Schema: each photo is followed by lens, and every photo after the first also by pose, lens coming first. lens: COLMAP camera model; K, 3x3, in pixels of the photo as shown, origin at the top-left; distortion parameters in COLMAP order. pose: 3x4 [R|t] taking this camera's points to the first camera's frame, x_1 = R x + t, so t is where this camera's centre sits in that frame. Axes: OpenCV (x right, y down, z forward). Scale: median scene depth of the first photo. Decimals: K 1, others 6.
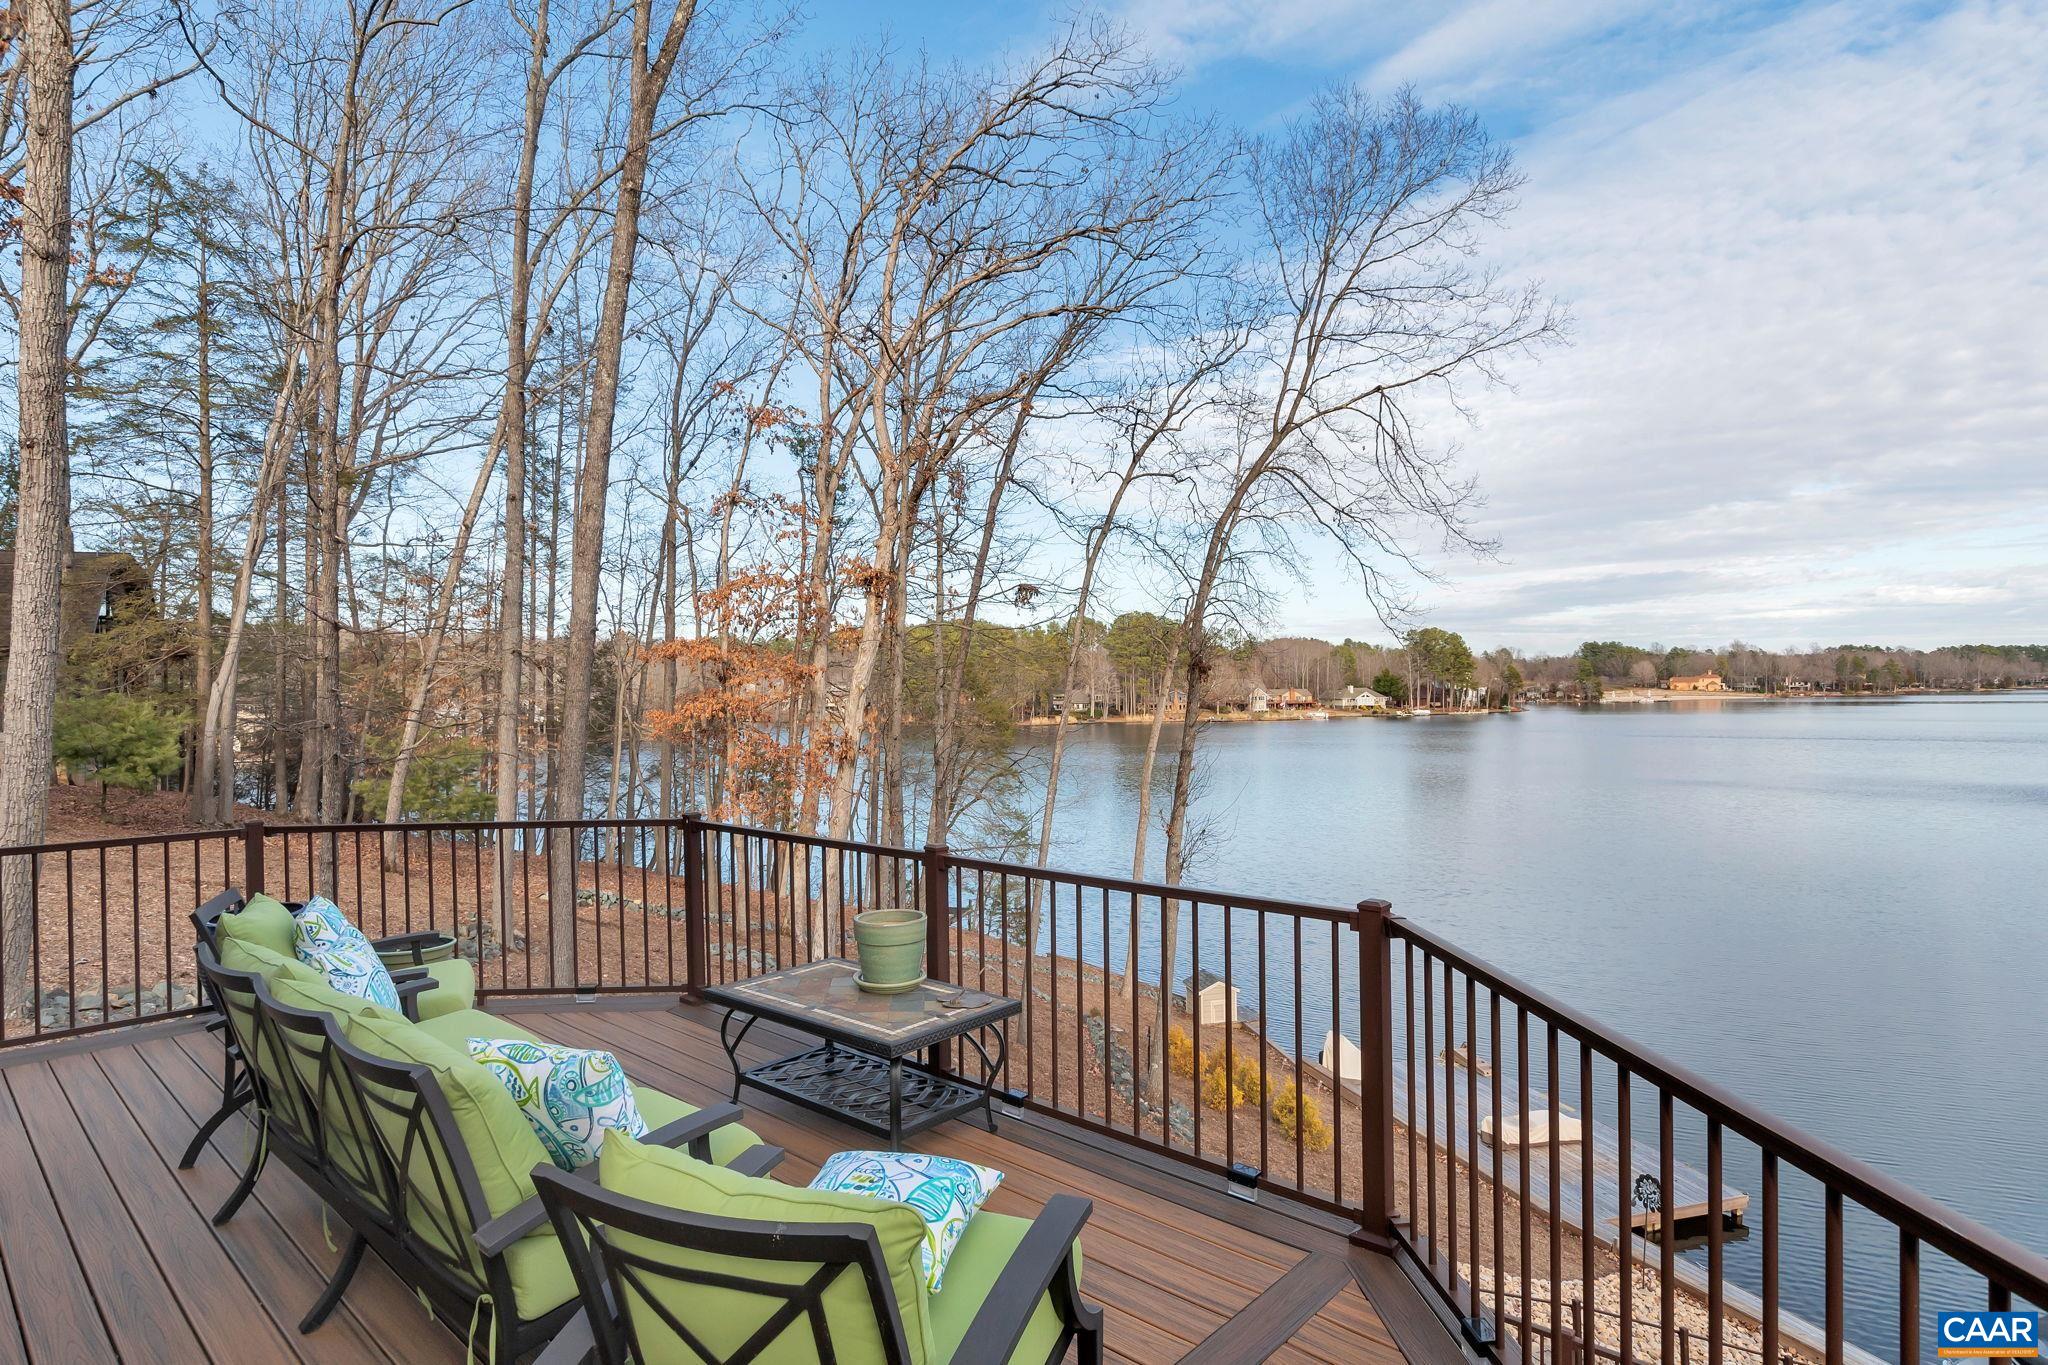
lens RADIAL K [[1077.4, 0, 1024.0], [0, 1077.4, 682.5], [0, 0, 1]] dist [0.017847, -0.017159]
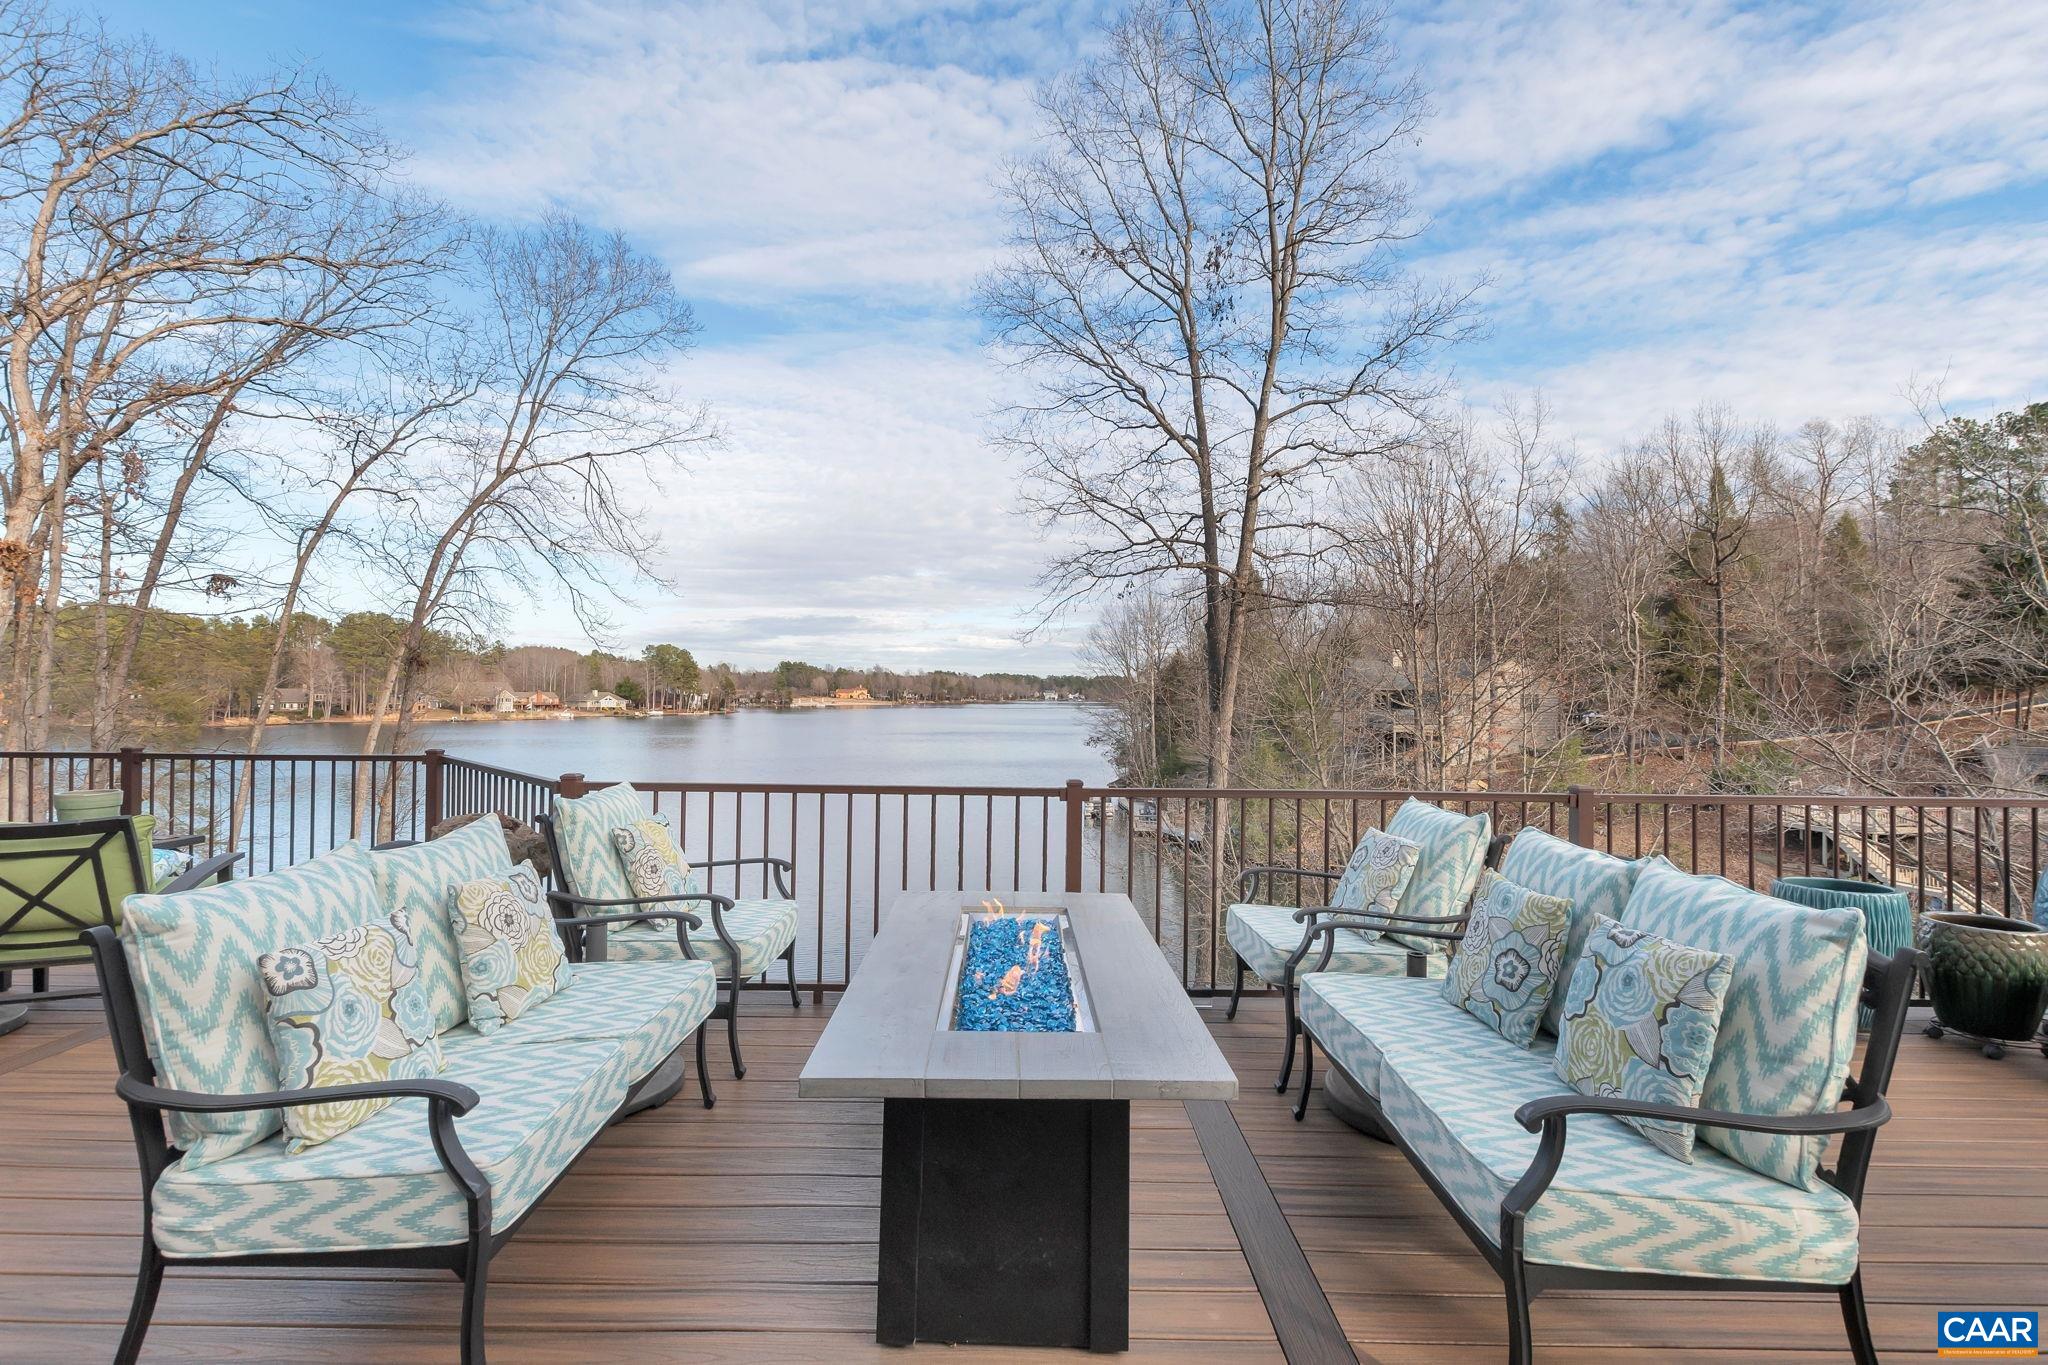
lens RADIAL K [[883.1, 0, 1018.2], [0, 883.1, 686.3], [0, 0, 1]] dist [-0.000132, -0.001167]
pose [[0.739689, 0.023239, 0.672547, 0.000528], [-0.020548, 0.999718, -0.011945, 0.008286], [-0.672635, -0.004983, 0.739958, -0.109078]]
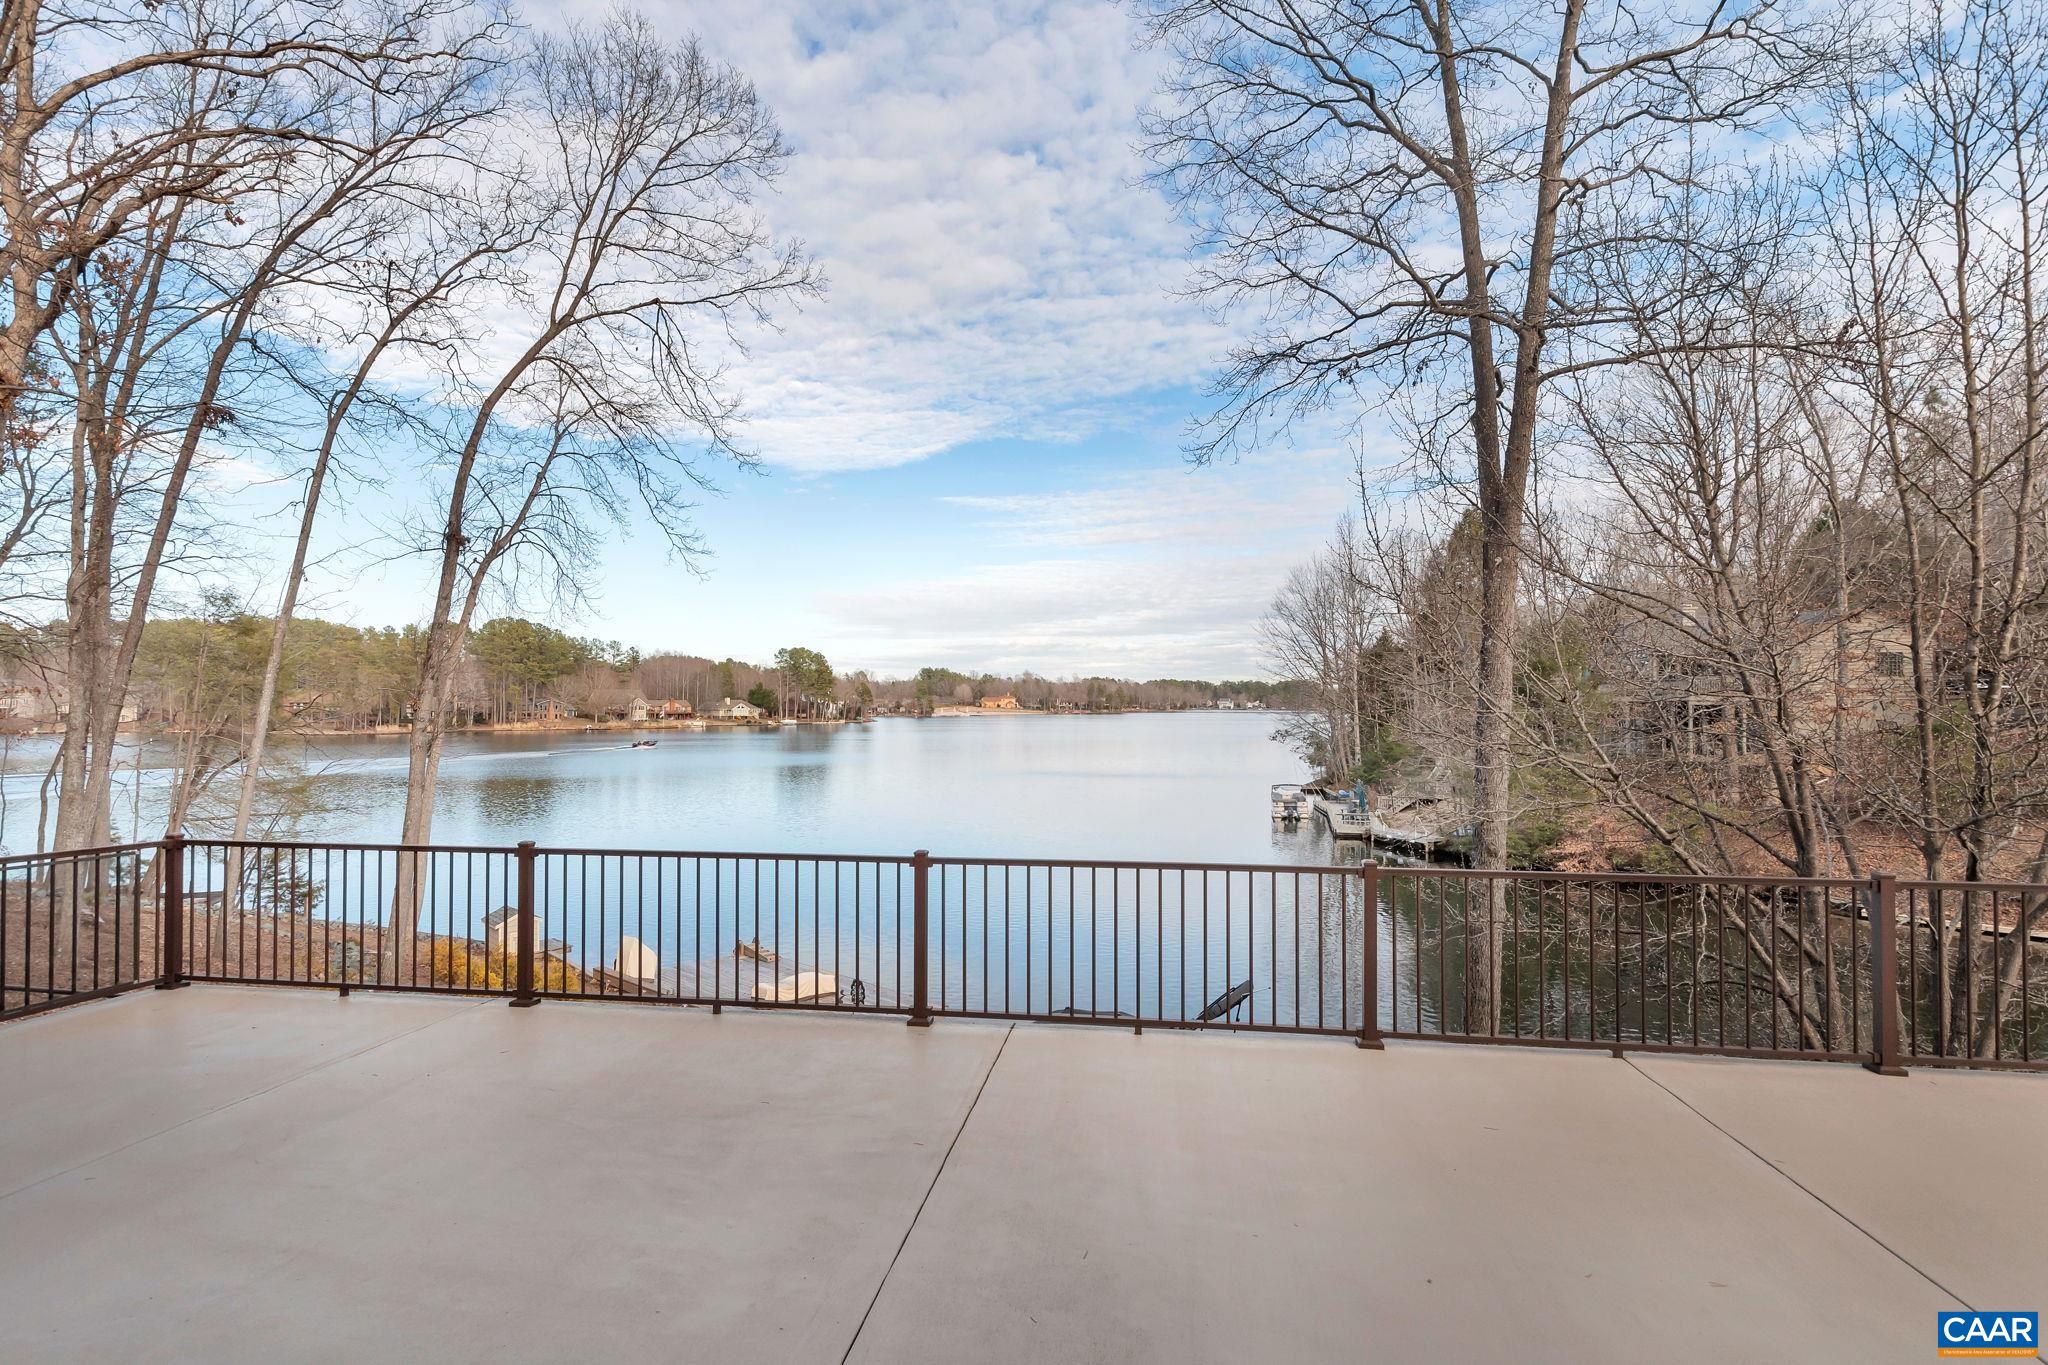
lens RADIAL K [[998.4, 0, 1014.4], [0, 998.4, 687.6], [0, 0, 1]] dist [-0.003644, 0.000435]
pose [[0.843814, 0.022133, 0.536179, 0.080878], [-0.013236, 0.999704, -0.020435, 0.097632], [-0.536473, 0.010147, 0.843857, -0.018022]]
